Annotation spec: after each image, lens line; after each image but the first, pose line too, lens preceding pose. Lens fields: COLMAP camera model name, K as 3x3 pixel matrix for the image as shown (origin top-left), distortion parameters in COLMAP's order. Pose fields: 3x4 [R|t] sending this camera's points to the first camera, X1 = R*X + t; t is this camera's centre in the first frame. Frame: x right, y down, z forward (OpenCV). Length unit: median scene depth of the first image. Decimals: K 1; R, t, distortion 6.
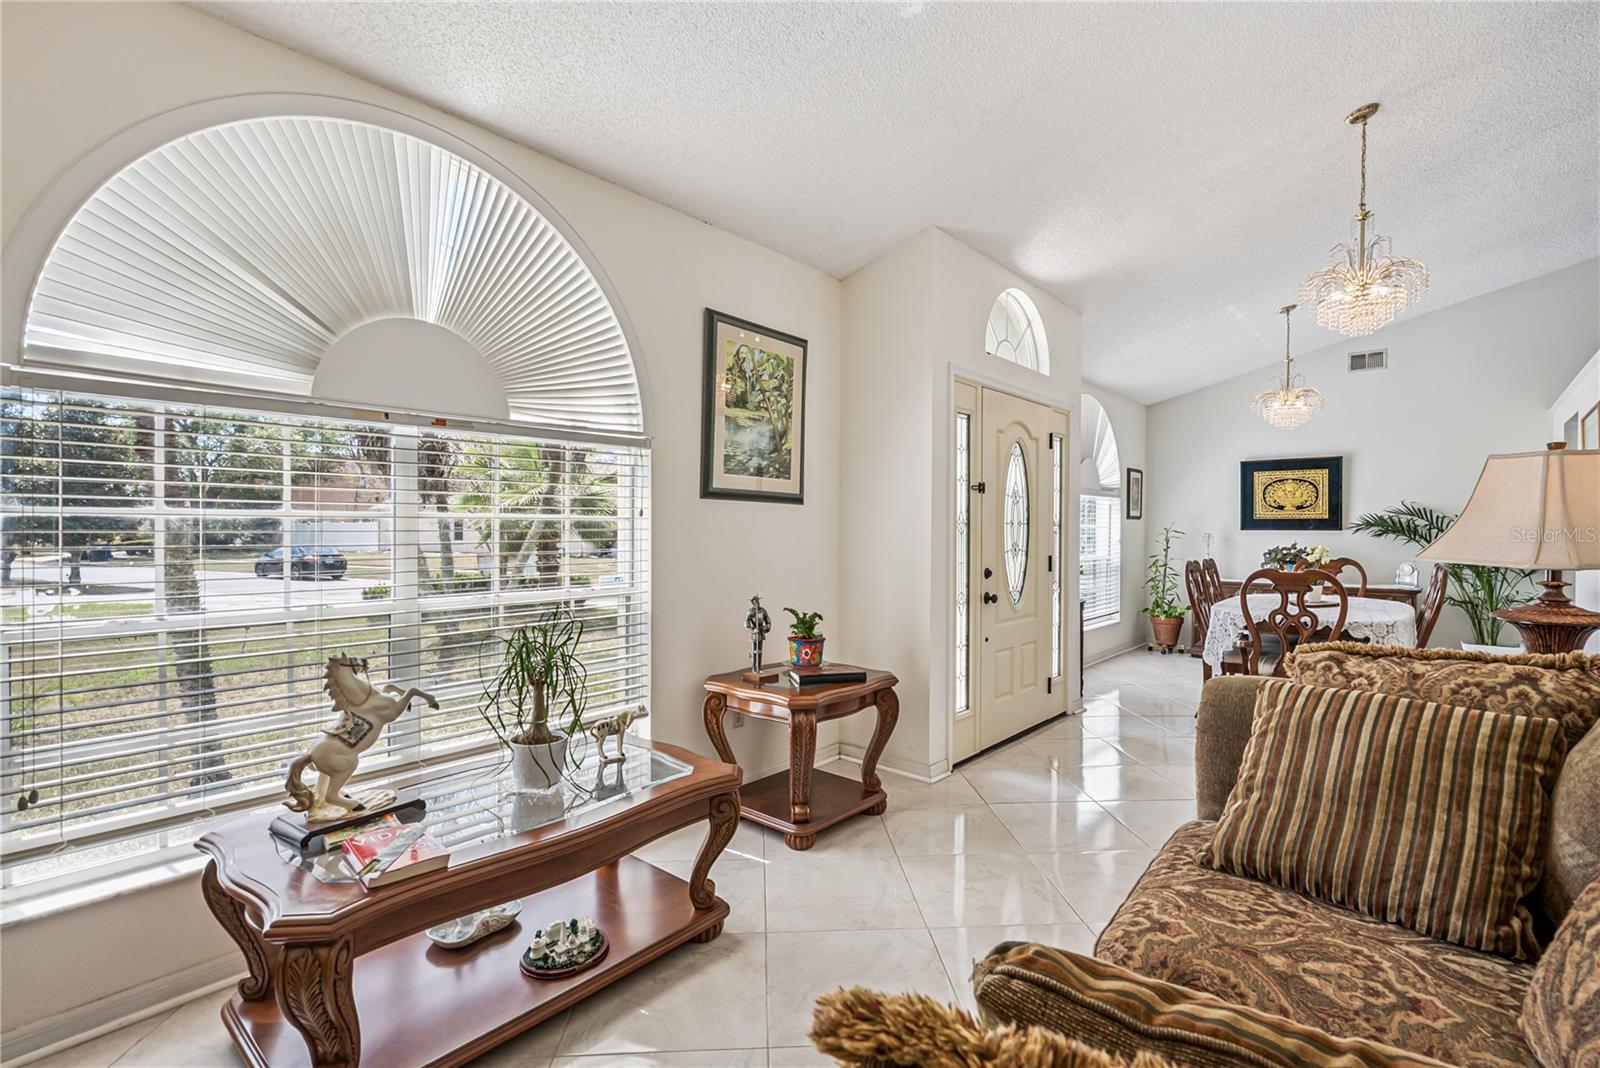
lens RADIAL K [[735.5, 0, 803.5], [0, 735.5, 531.0], [0, 0, 1]] dist [-0.001454, 0.002771]
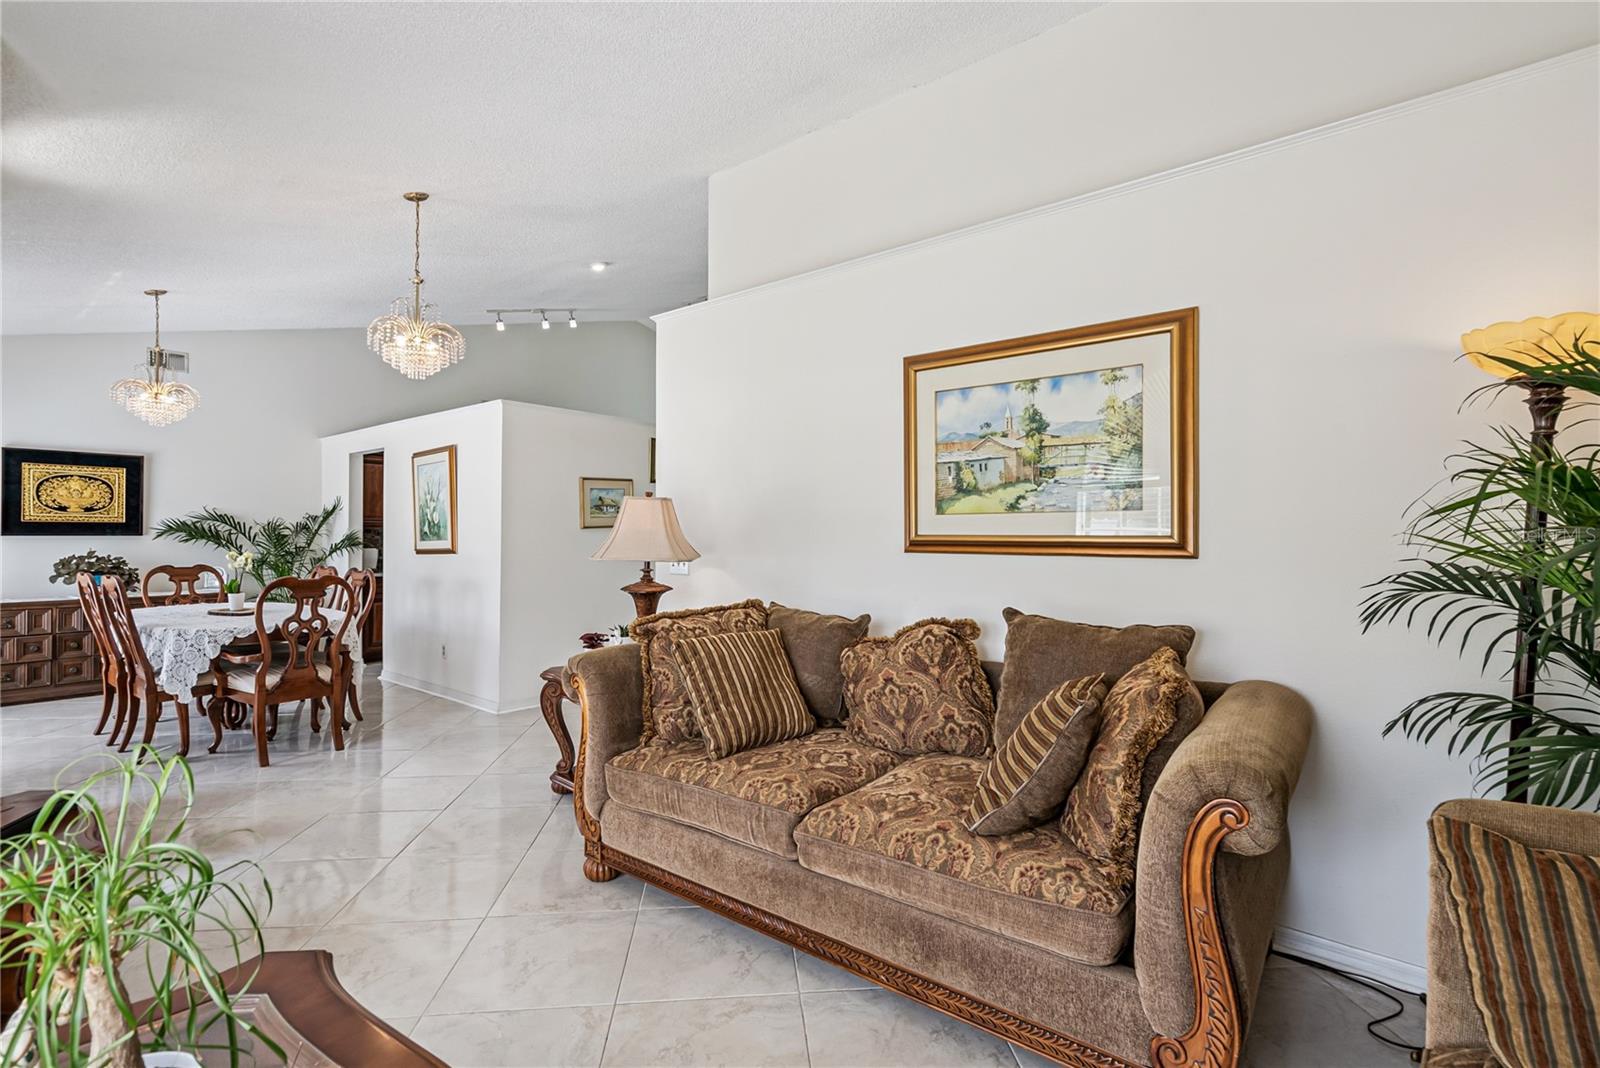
lens RADIAL K [[735.5, 0, 808.4], [0, 735.5, 532.0], [0, 0, 1]] dist [-0.001454, 0.002771]
pose [[-0.039985, -0.001805, 0.999199, -0.242444], [-0.000194, 0.999998, 0.001799, -0.007654], [-0.999200, -0.000122, -0.039985, 0.204596]]
